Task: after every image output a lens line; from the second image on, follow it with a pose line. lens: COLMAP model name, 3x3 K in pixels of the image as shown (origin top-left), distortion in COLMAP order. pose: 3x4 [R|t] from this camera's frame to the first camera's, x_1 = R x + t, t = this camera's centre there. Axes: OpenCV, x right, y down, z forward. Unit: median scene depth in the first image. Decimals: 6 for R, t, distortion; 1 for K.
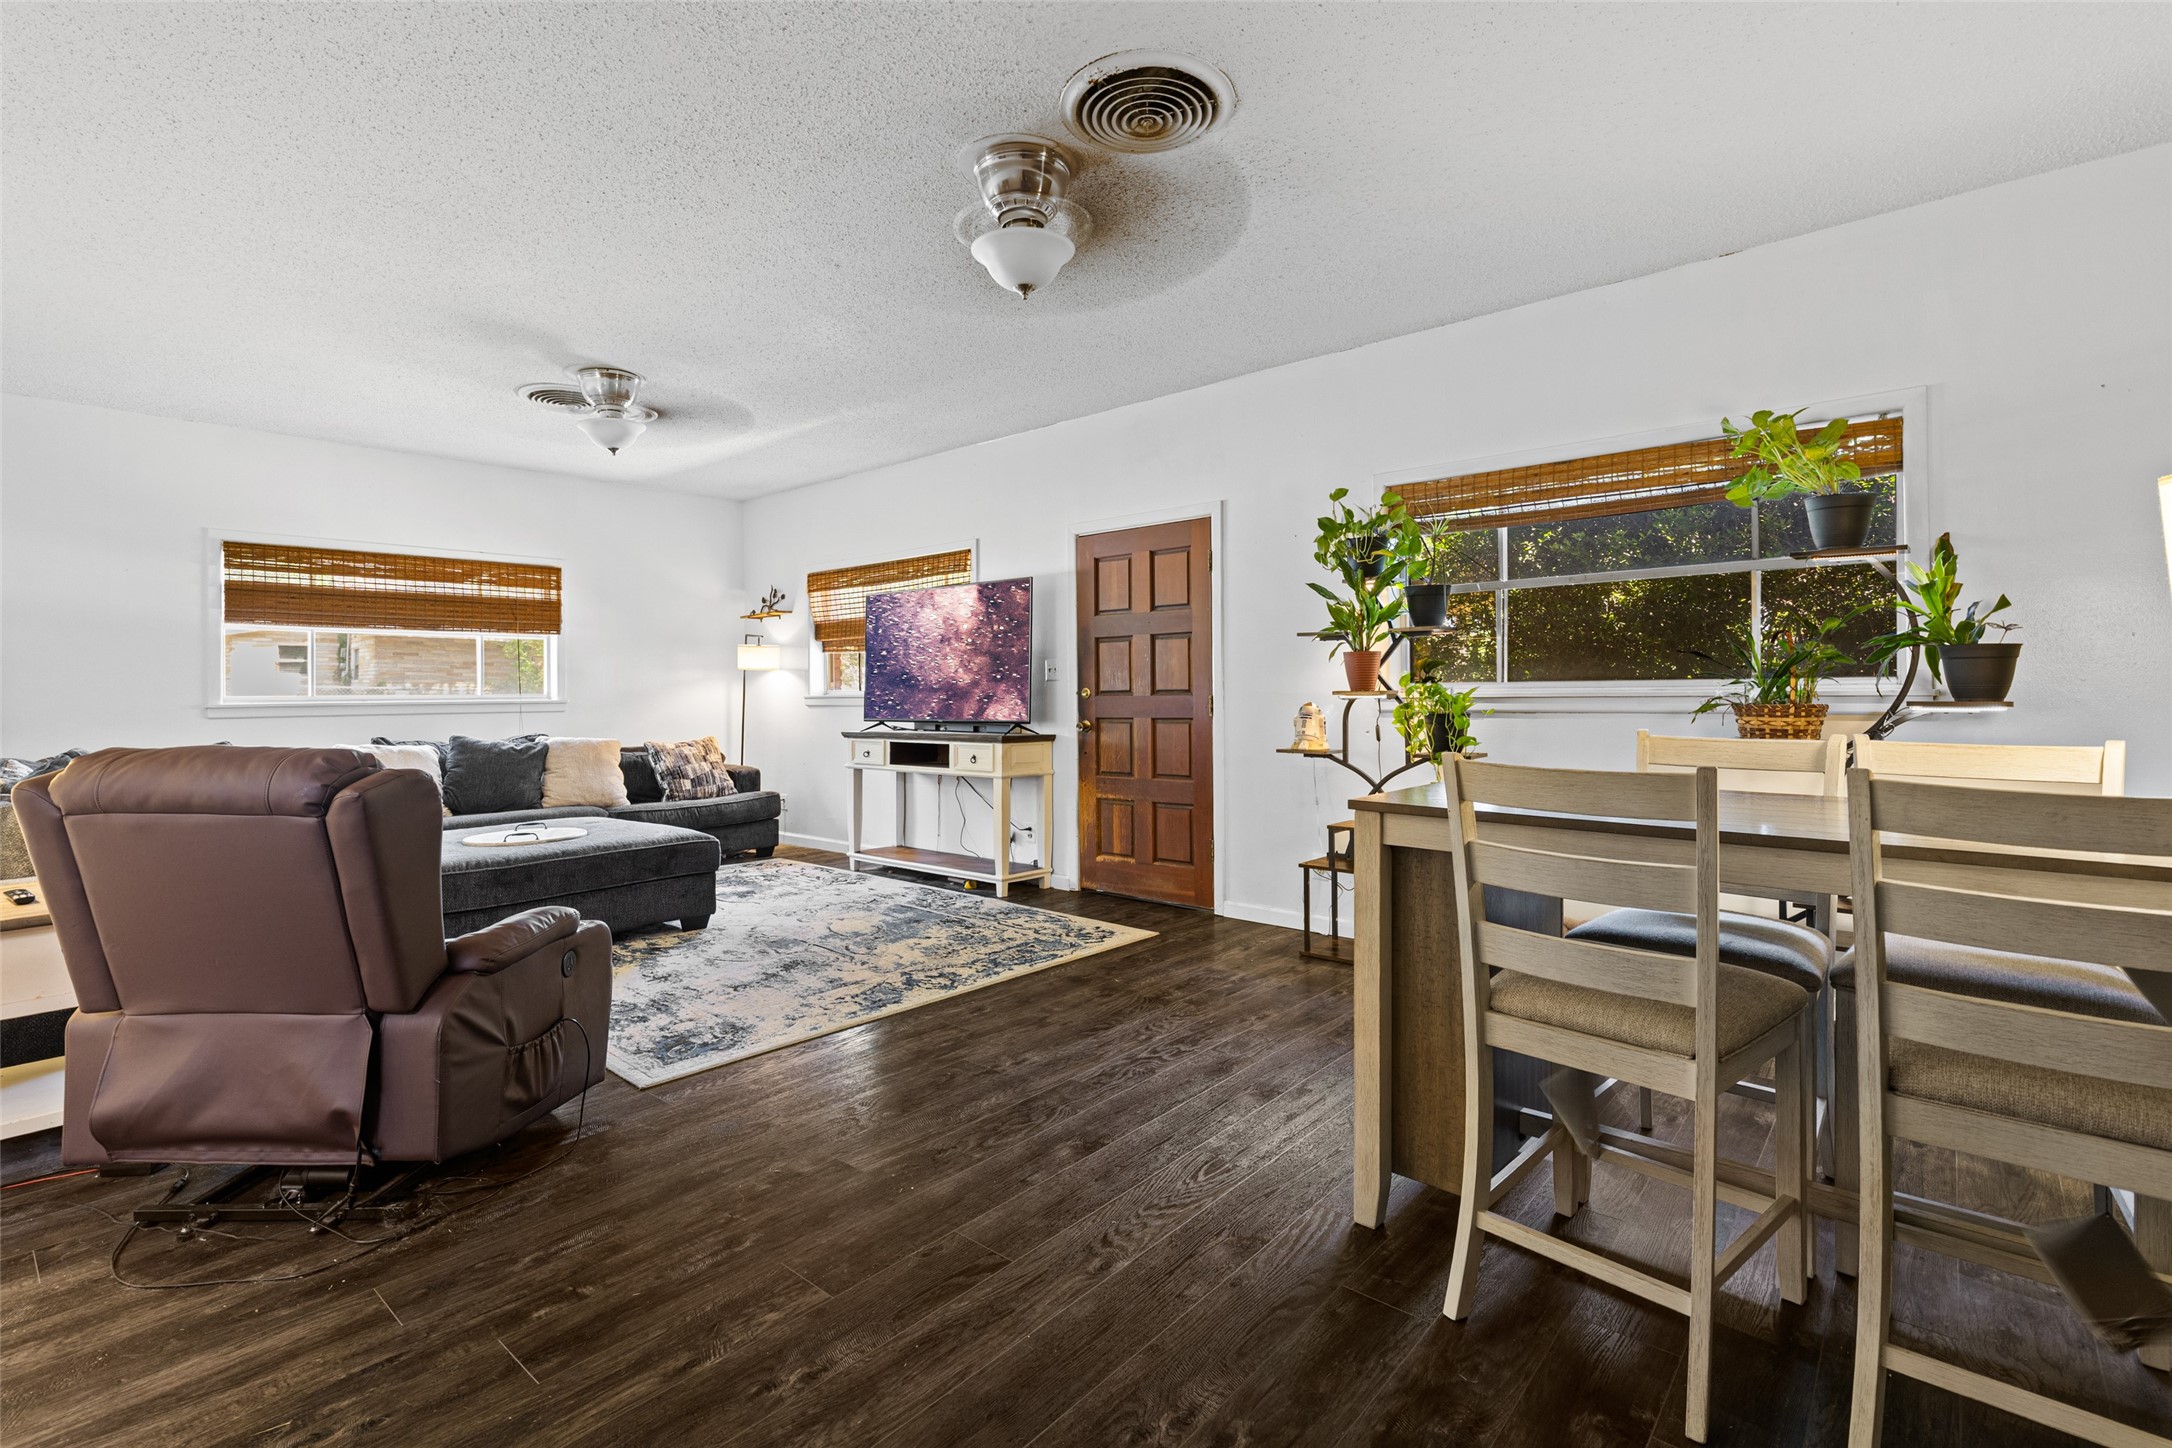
lens RADIAL K [[979.6, 0, 1084.7], [0, 979.6, 711.9], [0, 0, 1]] dist [0.002259, 0.000525]
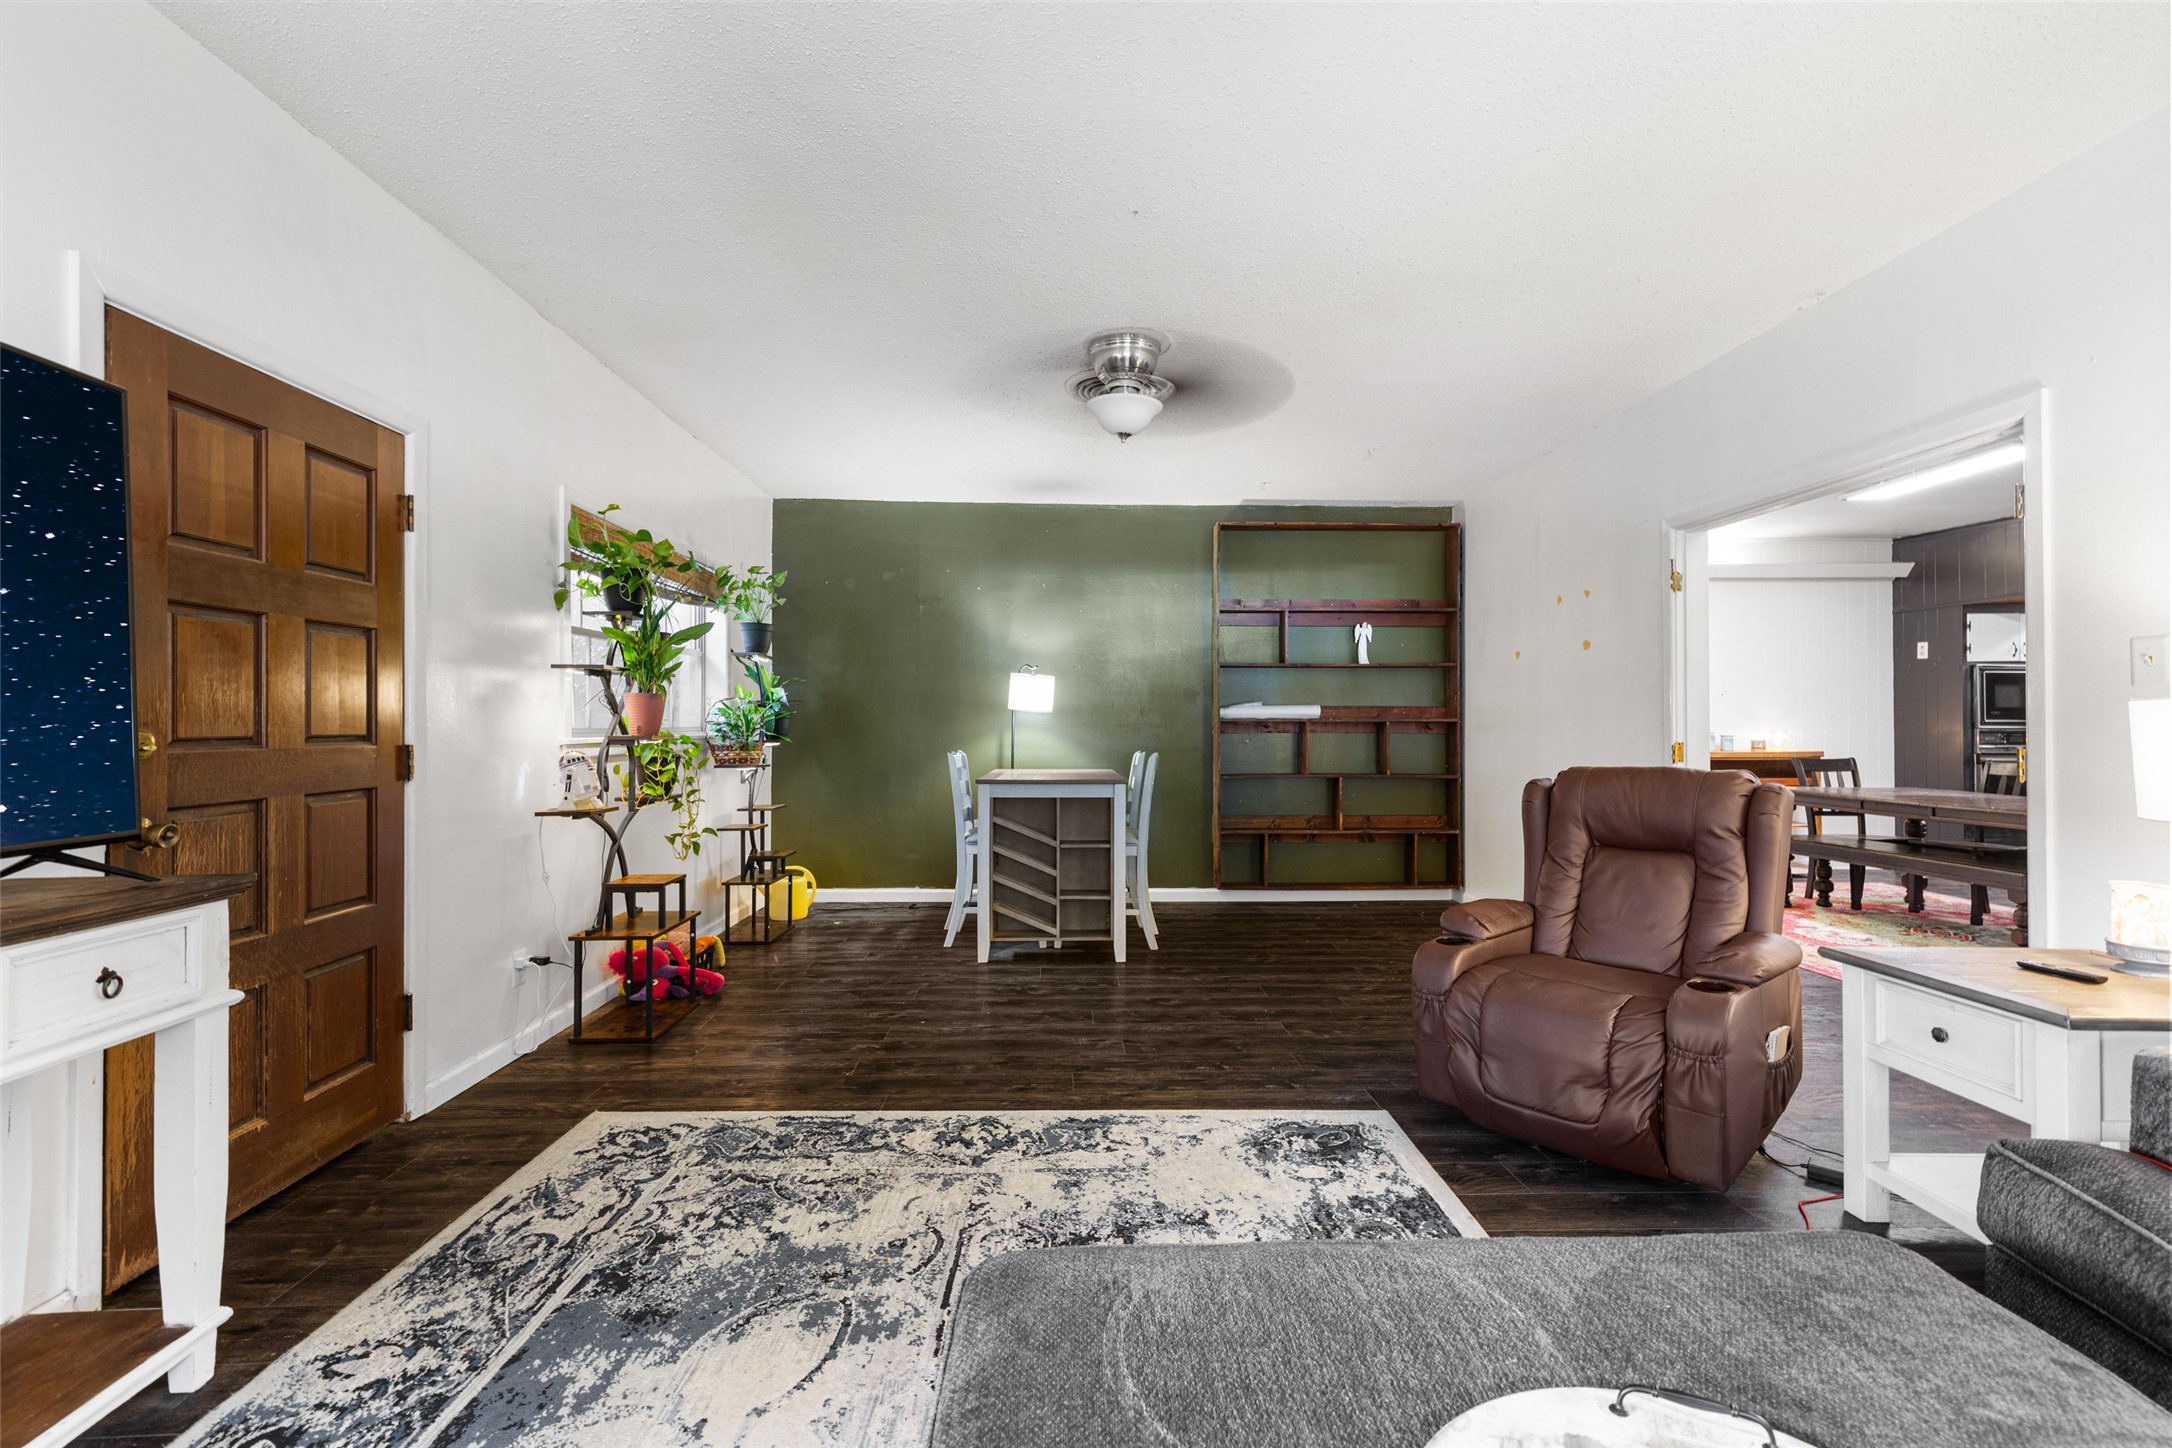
lens RADIAL K [[979.6, 0, 1084.7], [0, 979.6, 711.9], [0, 0, 1]] dist [0.002259, 0.000525]
pose [[-0.678588, 0.018000, 0.734298, -0.834366], [0.020168, 0.999779, -0.005869, -0.036623], [-0.734242, 0.010827, -0.678802, 1.605020]]
